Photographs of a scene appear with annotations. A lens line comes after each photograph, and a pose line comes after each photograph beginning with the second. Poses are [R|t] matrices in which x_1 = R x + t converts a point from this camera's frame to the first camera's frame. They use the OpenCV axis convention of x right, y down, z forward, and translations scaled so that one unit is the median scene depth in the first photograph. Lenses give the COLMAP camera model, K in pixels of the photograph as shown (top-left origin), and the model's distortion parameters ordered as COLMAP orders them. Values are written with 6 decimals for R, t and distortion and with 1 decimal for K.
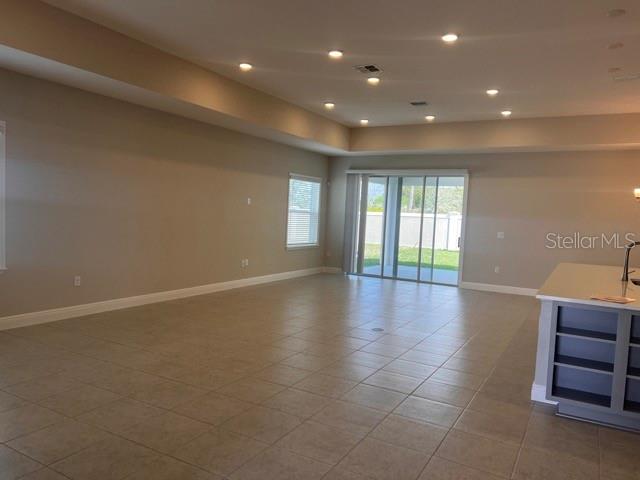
lens RADIAL K [[471.8, 0, 318.9], [0, 471.8, 238.4], [0, 0, 1]] dist [0.070912, -0.077965]
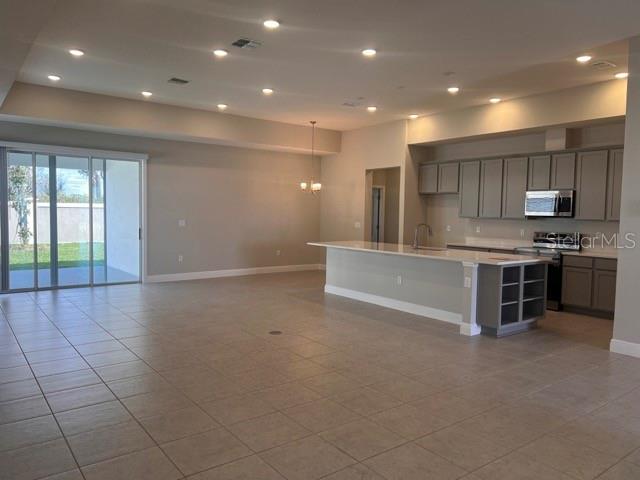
lens RADIAL K [[471.8, 0, 319.4], [0, 471.8, 240.6], [0, 0, 1]] dist [0.070912, -0.077965]
pose [[0.402272, -0.095416, 0.910534, -0.387069], [0.049684, 0.995364, 0.082355, -0.036145], [-0.914171, 0.012110, 0.405148, 0.304901]]
